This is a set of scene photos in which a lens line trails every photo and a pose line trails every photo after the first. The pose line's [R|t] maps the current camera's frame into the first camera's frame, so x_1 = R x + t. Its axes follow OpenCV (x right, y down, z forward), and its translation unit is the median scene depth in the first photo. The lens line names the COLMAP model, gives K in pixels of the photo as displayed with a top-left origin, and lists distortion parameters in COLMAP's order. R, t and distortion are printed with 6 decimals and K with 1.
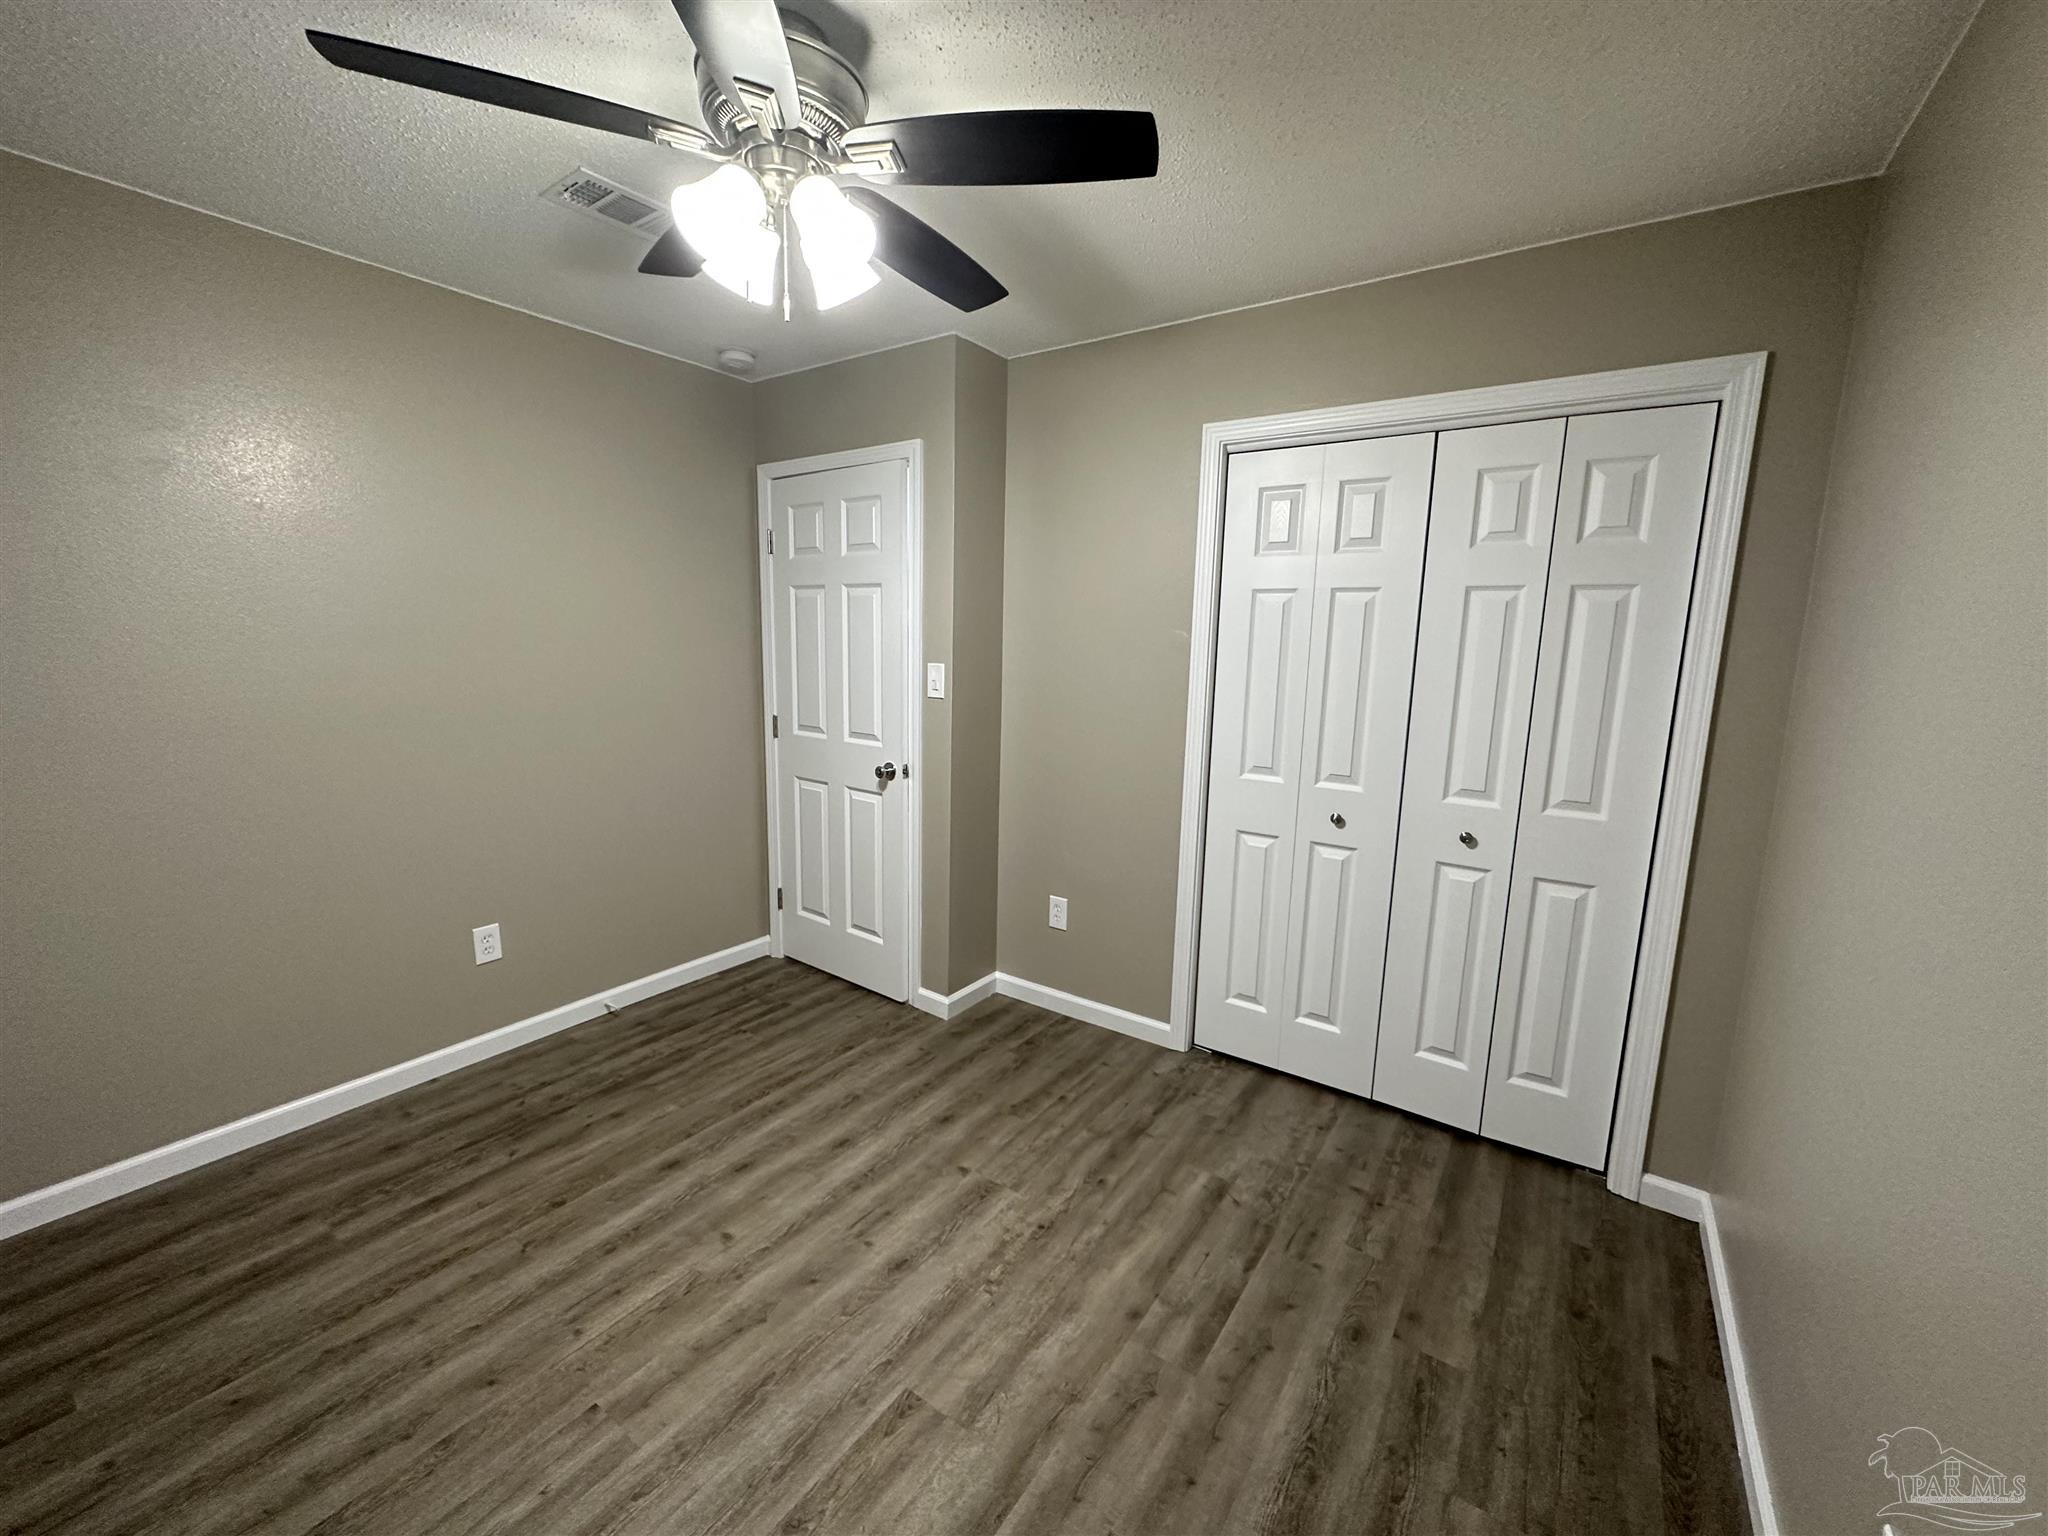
lens RADIAL K [[814.1, 0, 1027.0], [0, 814.1, 766.8], [0, 0, 1]] dist [-0.002104, 0.000226]
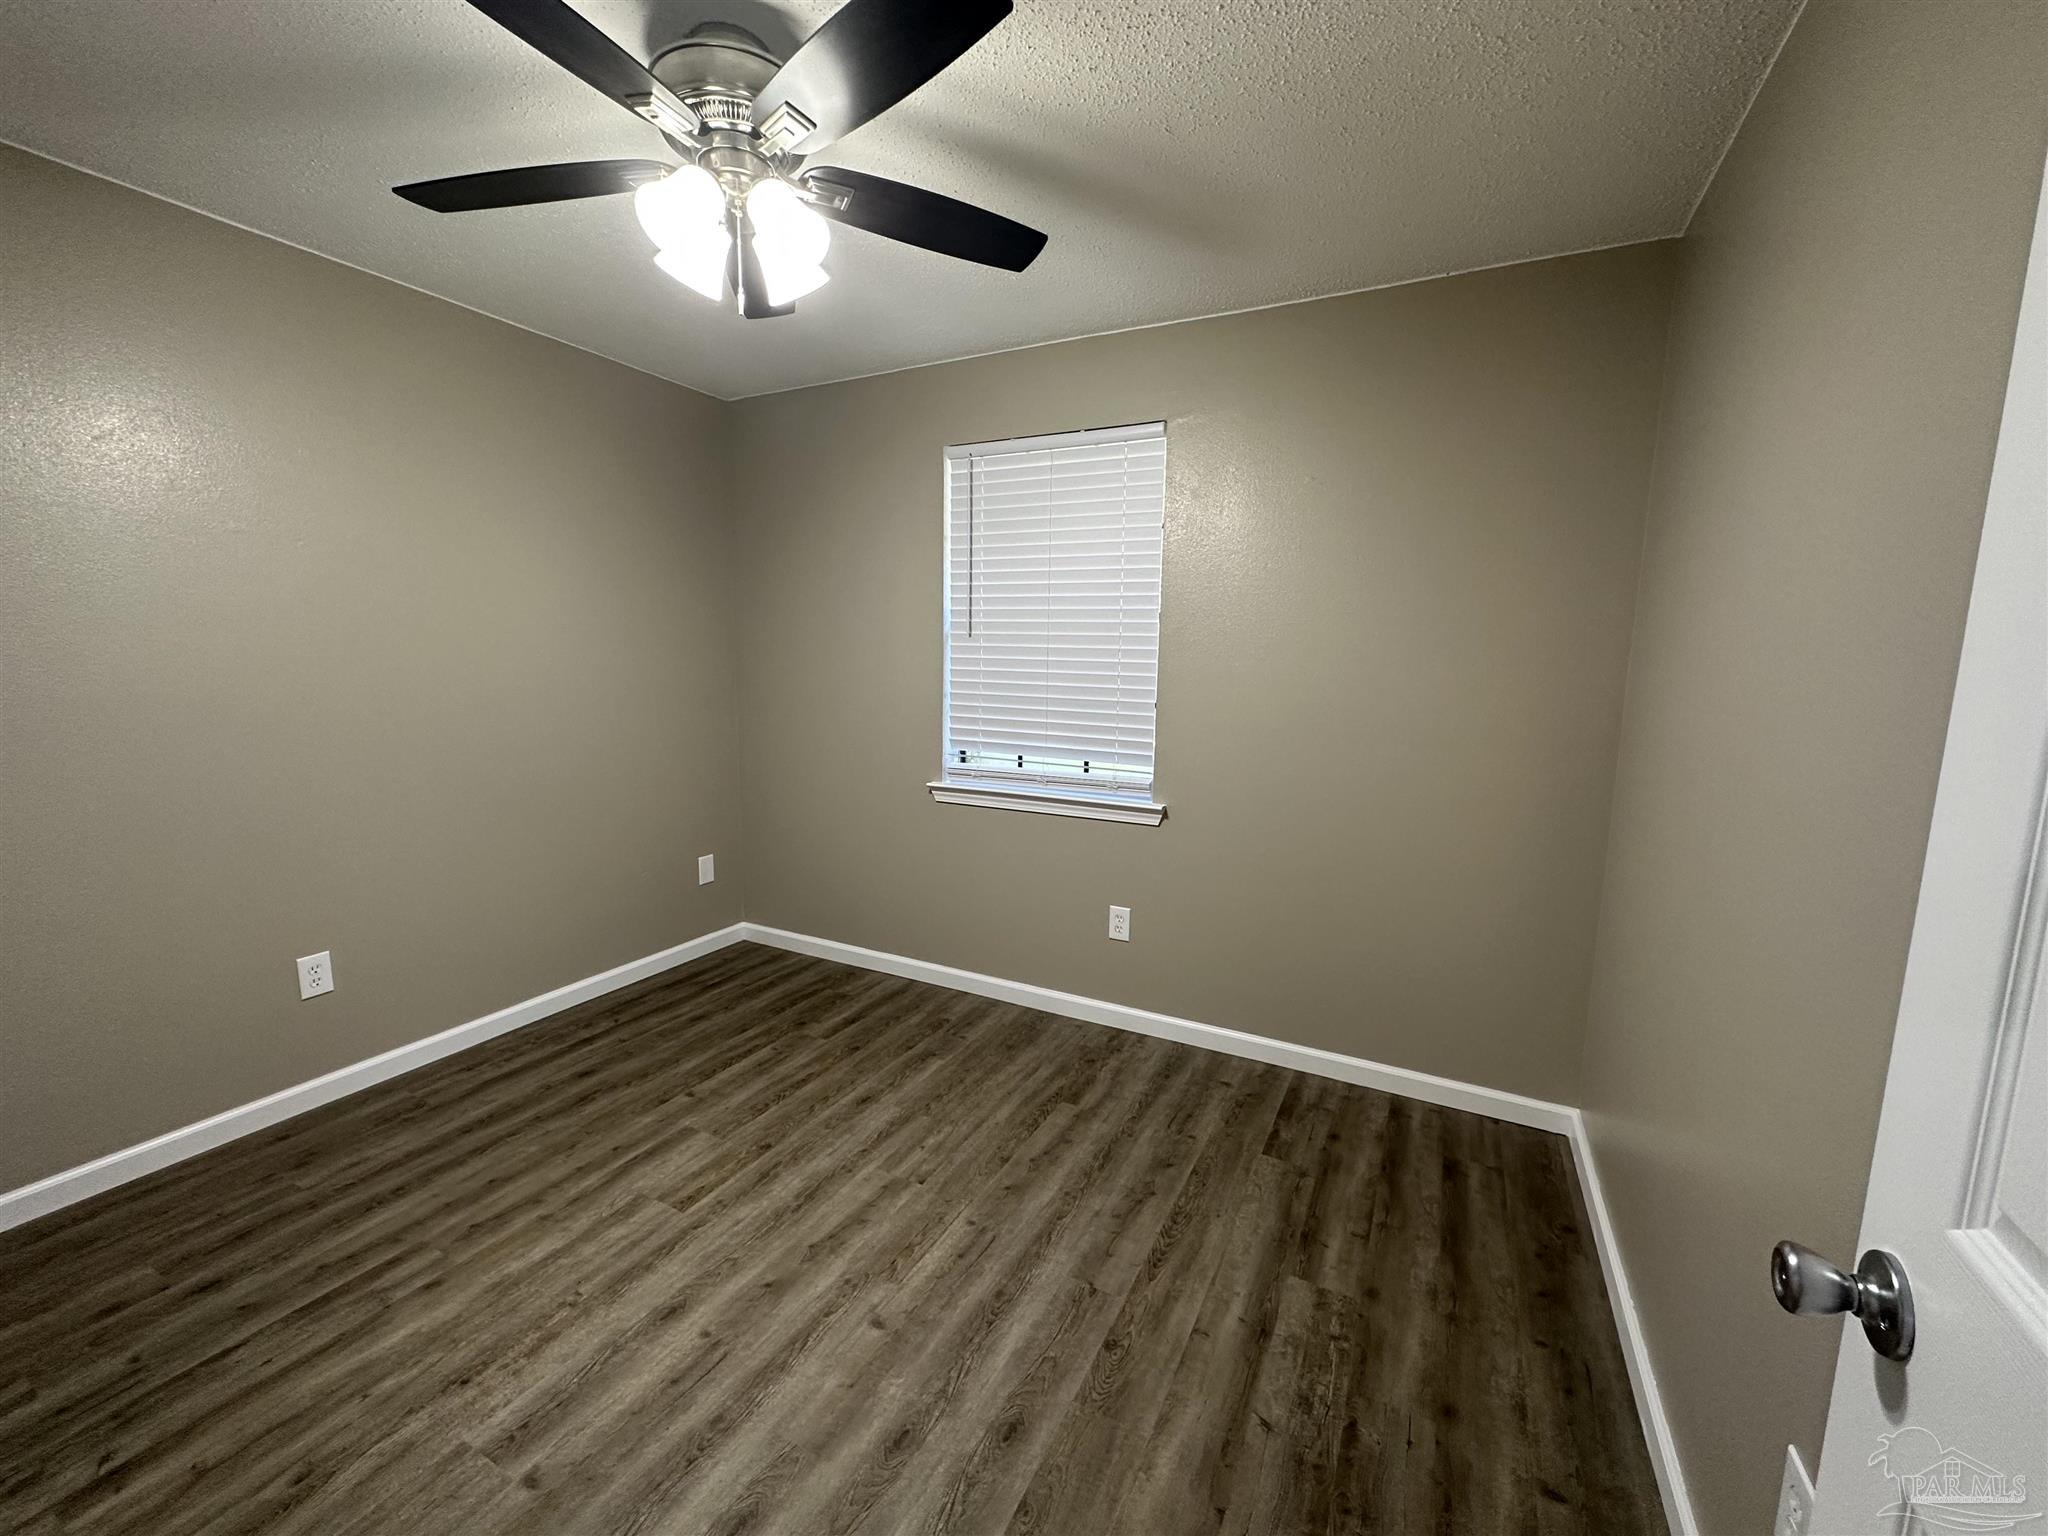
lens RADIAL K [[814.1, 0, 1027.0], [0, 814.1, 766.8], [0, 0, 1]] dist [-0.002104, 0.000226]
pose [[-0.991088, -0.019500, -0.131775, -0.428869], [-0.057111, 0.955903, 0.288077, -0.250143], [0.120347, 0.293035, -0.948497, 1.776360]]
